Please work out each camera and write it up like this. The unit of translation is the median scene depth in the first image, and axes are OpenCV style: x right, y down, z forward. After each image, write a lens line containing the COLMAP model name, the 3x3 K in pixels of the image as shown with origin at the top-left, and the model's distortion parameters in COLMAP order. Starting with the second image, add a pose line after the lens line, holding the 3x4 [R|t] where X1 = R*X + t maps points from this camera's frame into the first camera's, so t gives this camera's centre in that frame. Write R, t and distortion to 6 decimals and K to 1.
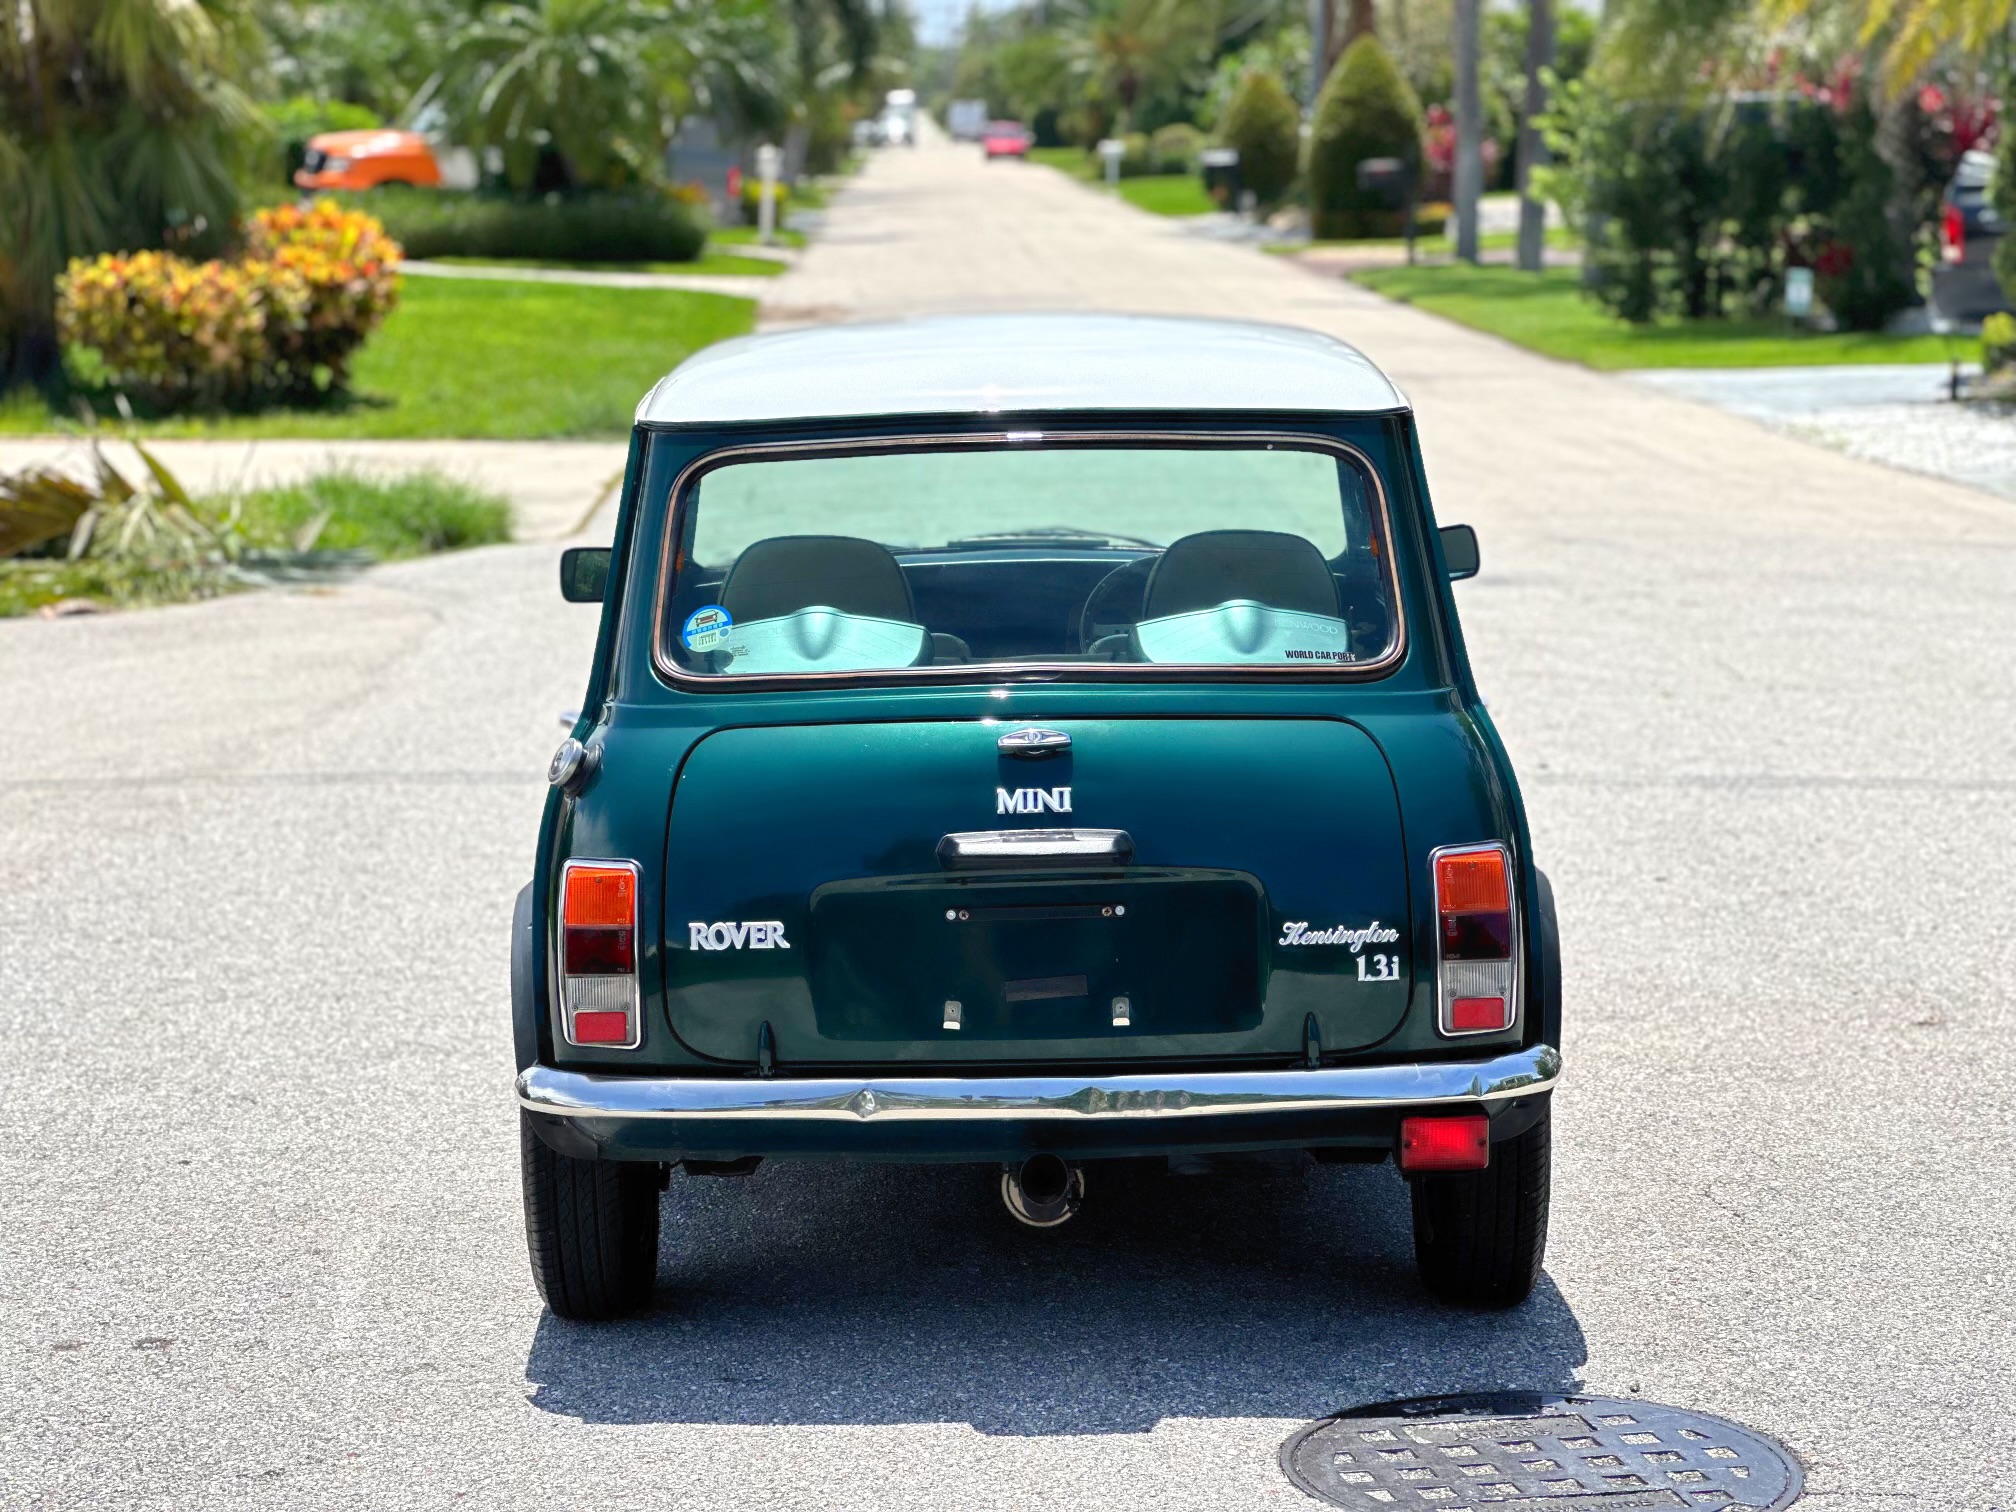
lens RADIAL K [[4516.4, 0, 978.7], [0, 4516.4, 757.1], [0, 0, 1]] dist [0.225964, 0.426417]
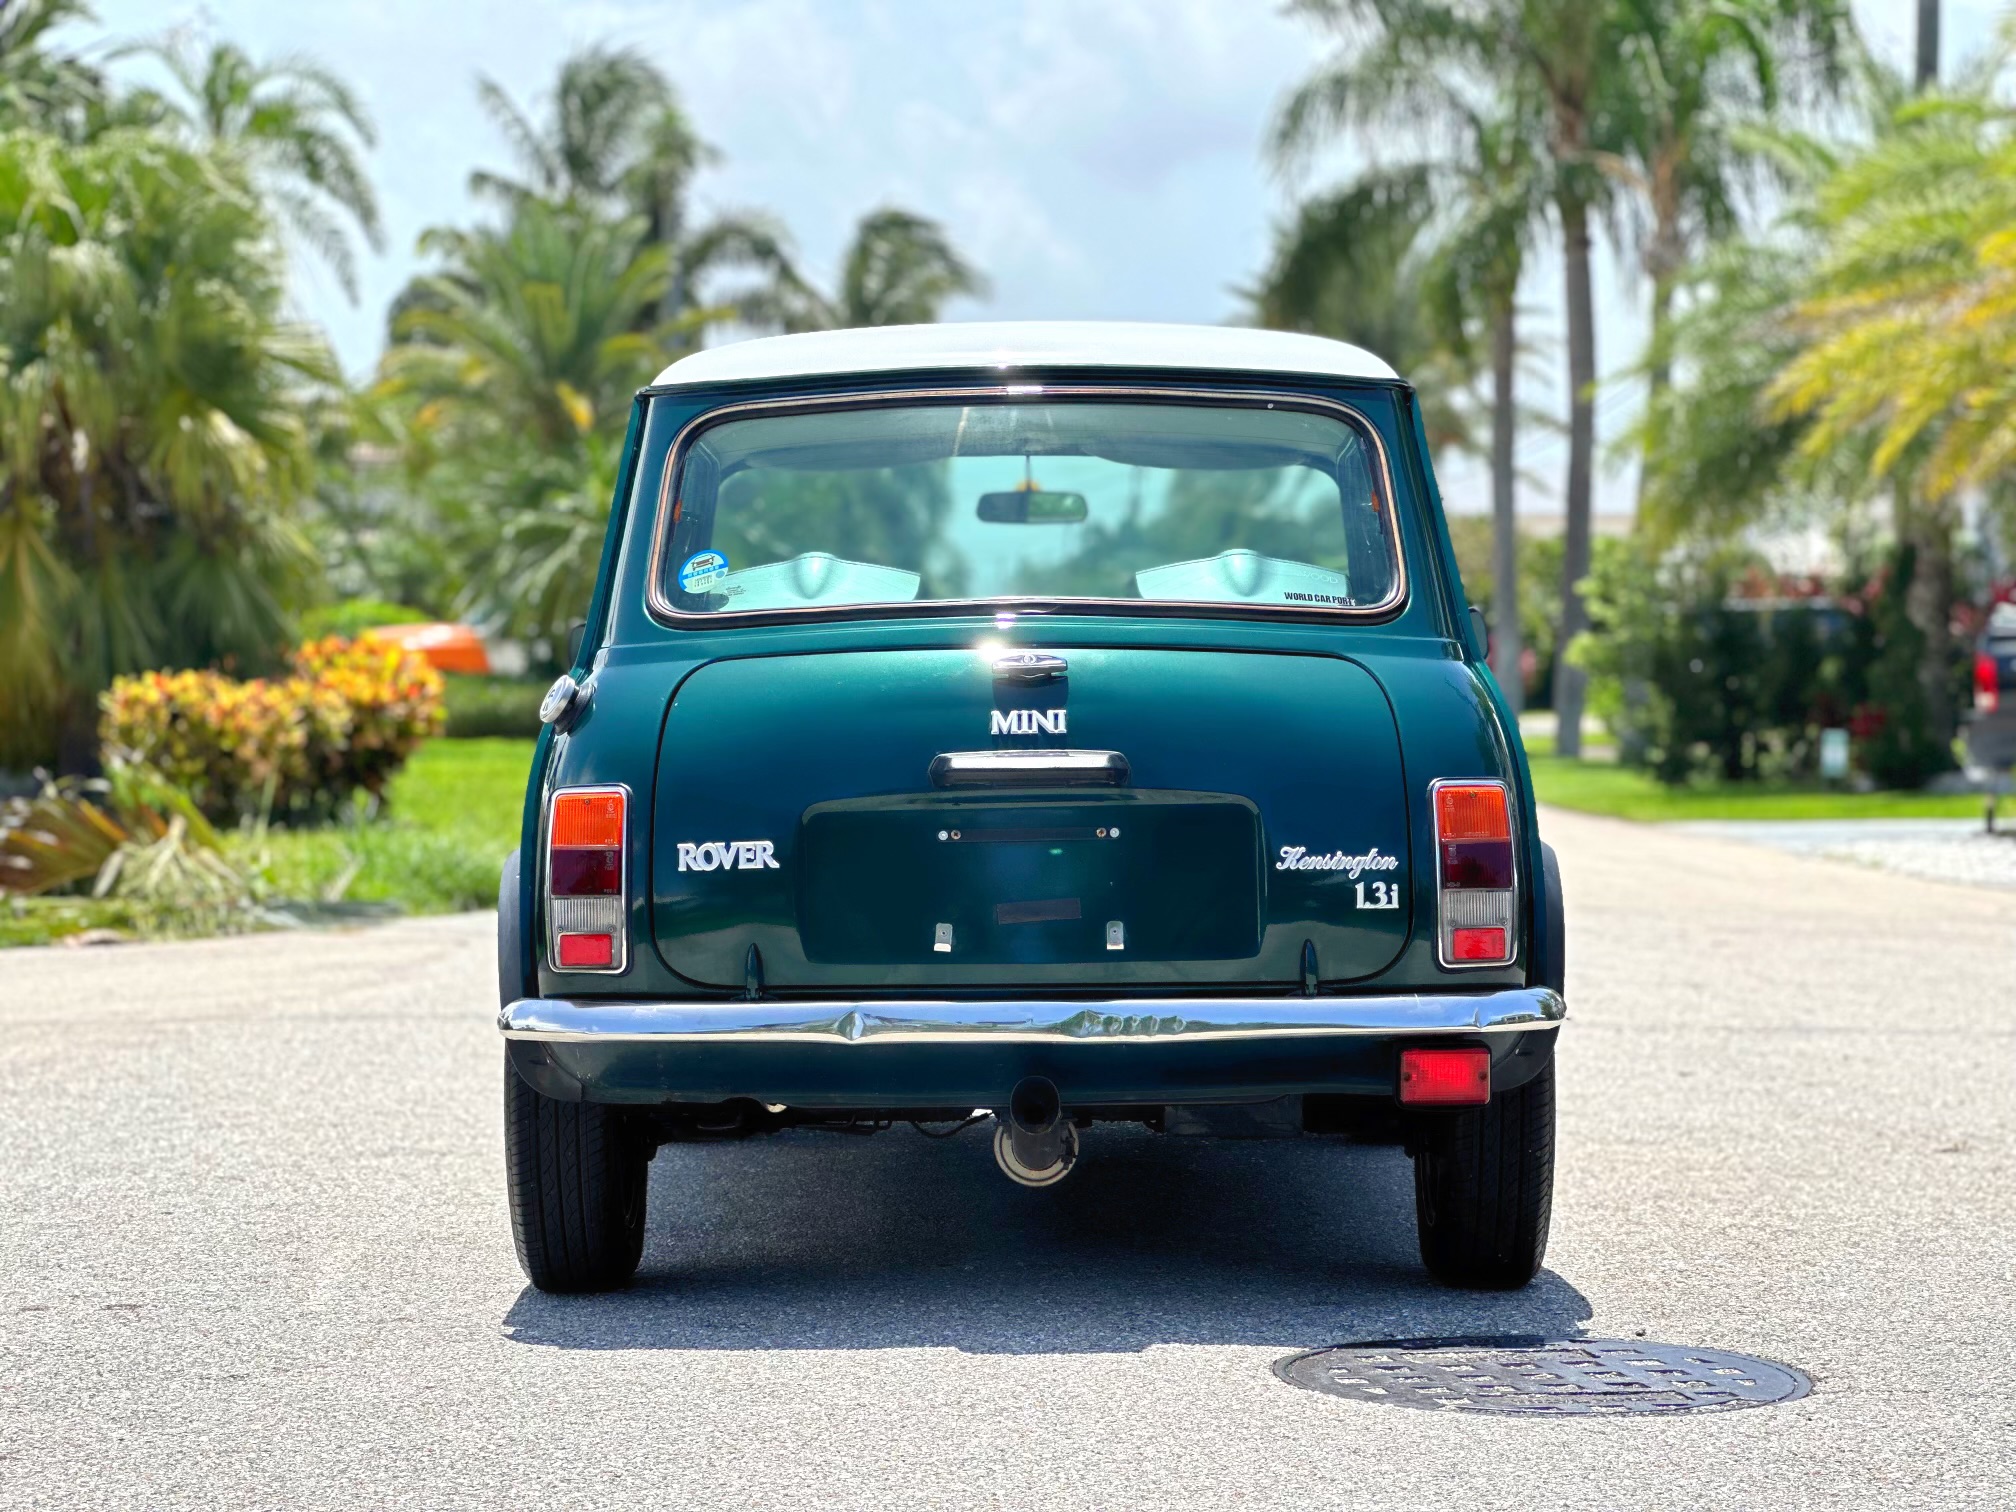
lens RADIAL K [[4520.3, 0, 1003.7], [0, 4520.3, 784.1], [0, 0, 1]] dist [0.251244, 0.094113]
pose [[0.999942, 0.009386, -0.005309, 0.011292], [-0.009948, 0.992946, -0.118151, 0.129810], [0.004162, 0.118197, 0.992981, 0.018131]]
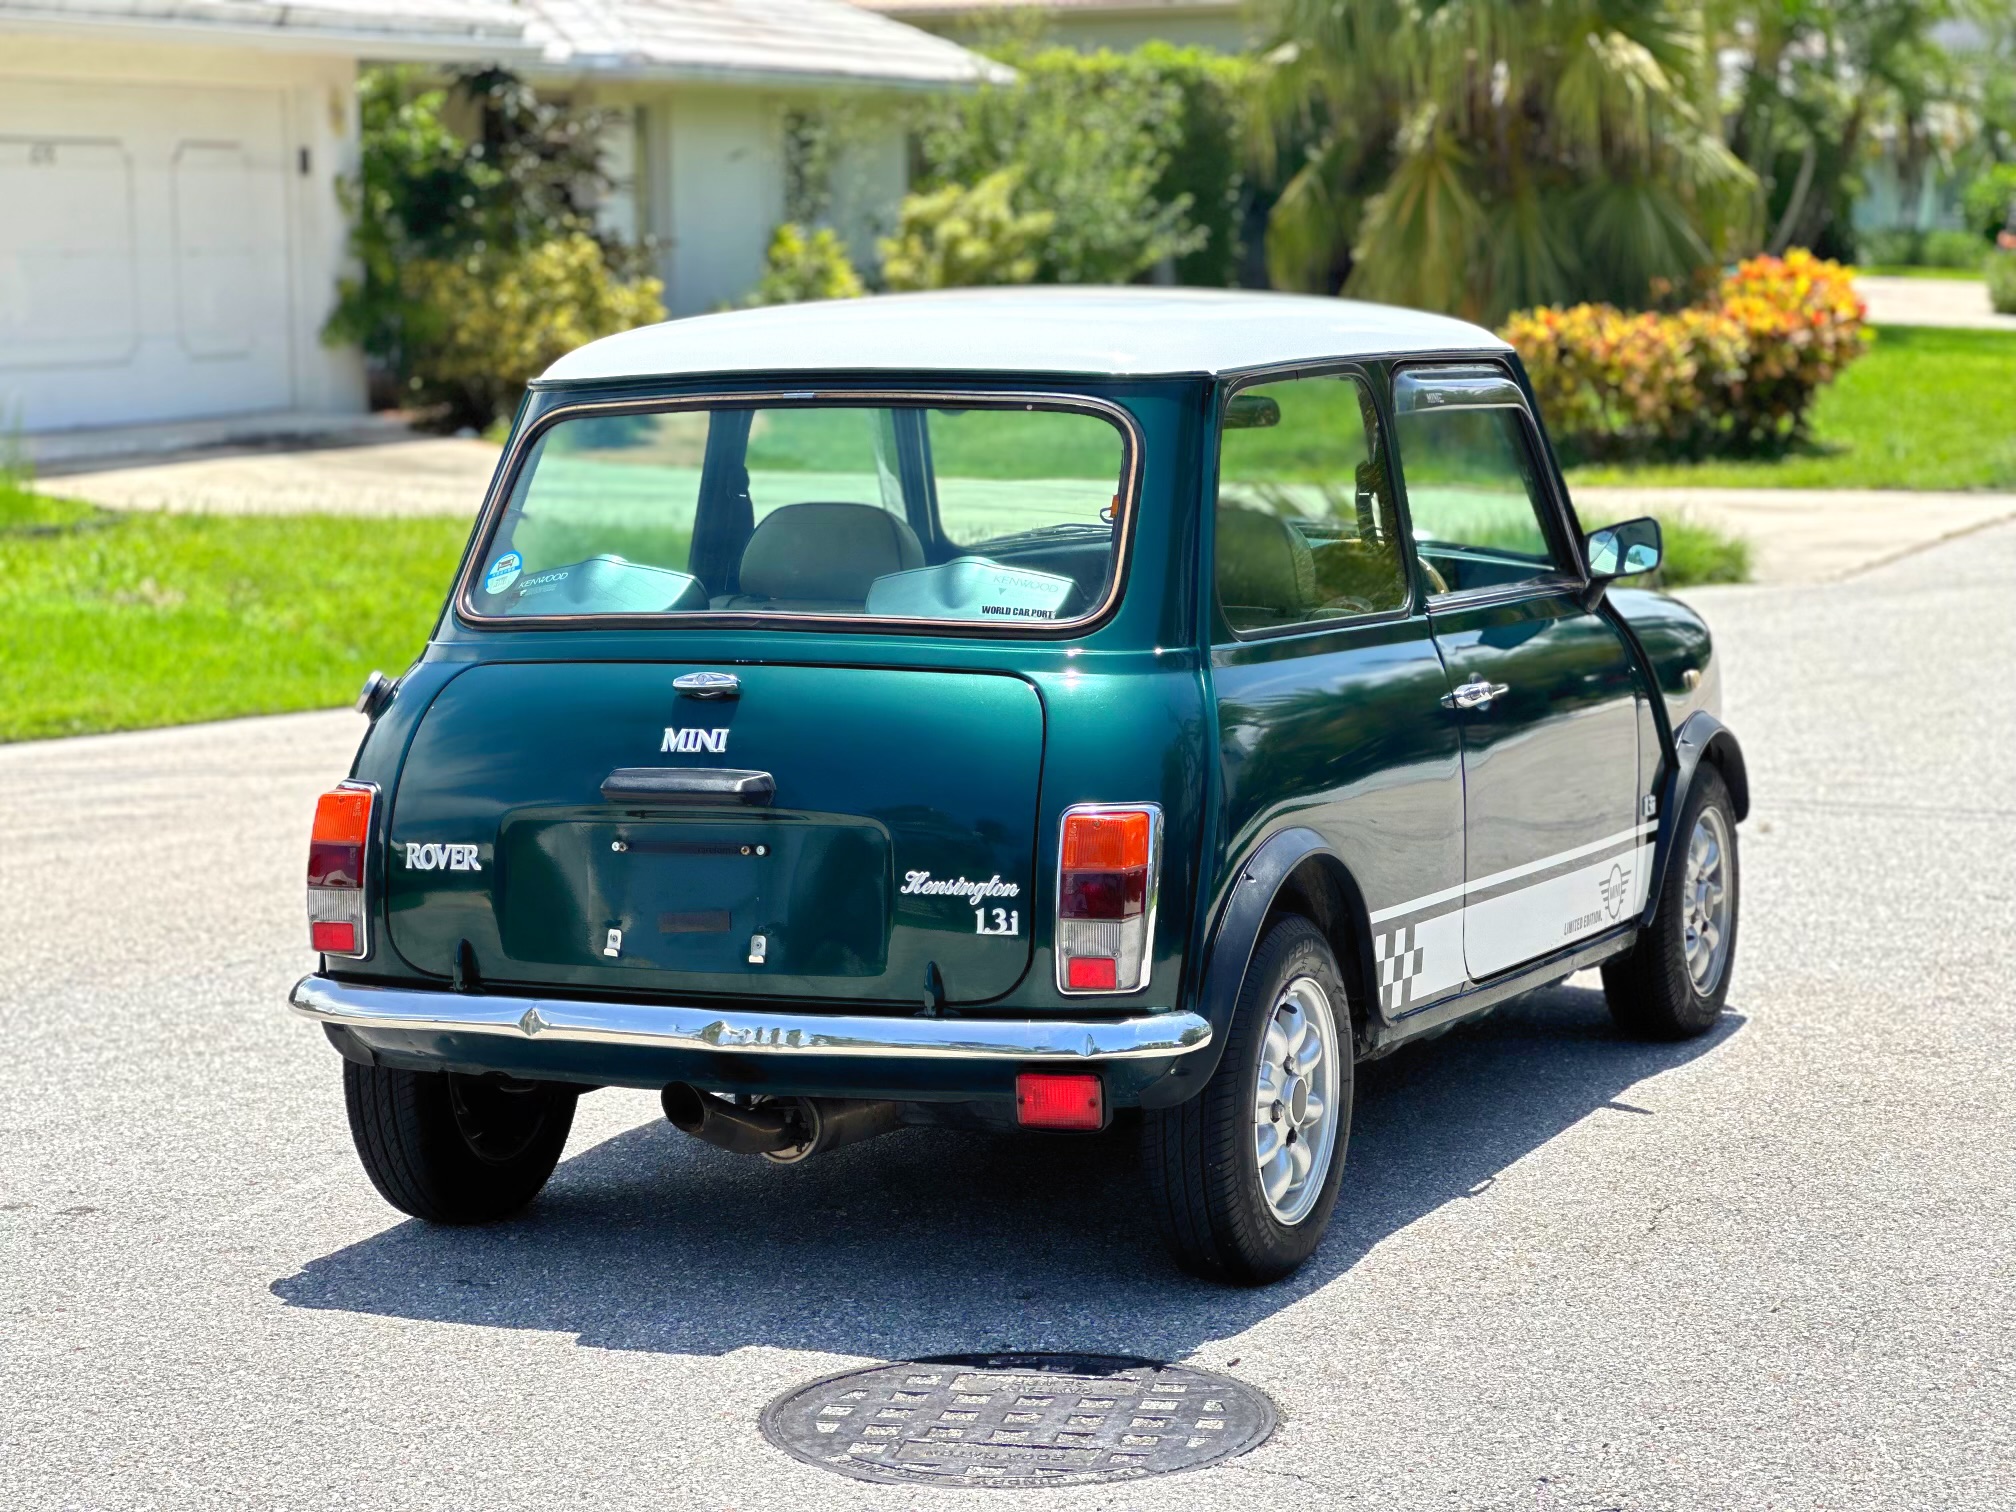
lens RADIAL K [[4516.4, 0, 978.7], [0, 4516.4, 757.1], [0, 0, 1]] dist [0.225964, 0.426417]
pose [[0.913261, 0.043061, -0.405092, 0.454815], [-0.049909, 0.998734, -0.006354, 0.015513], [0.404305, 0.026021, 0.914254, 0.075084]]
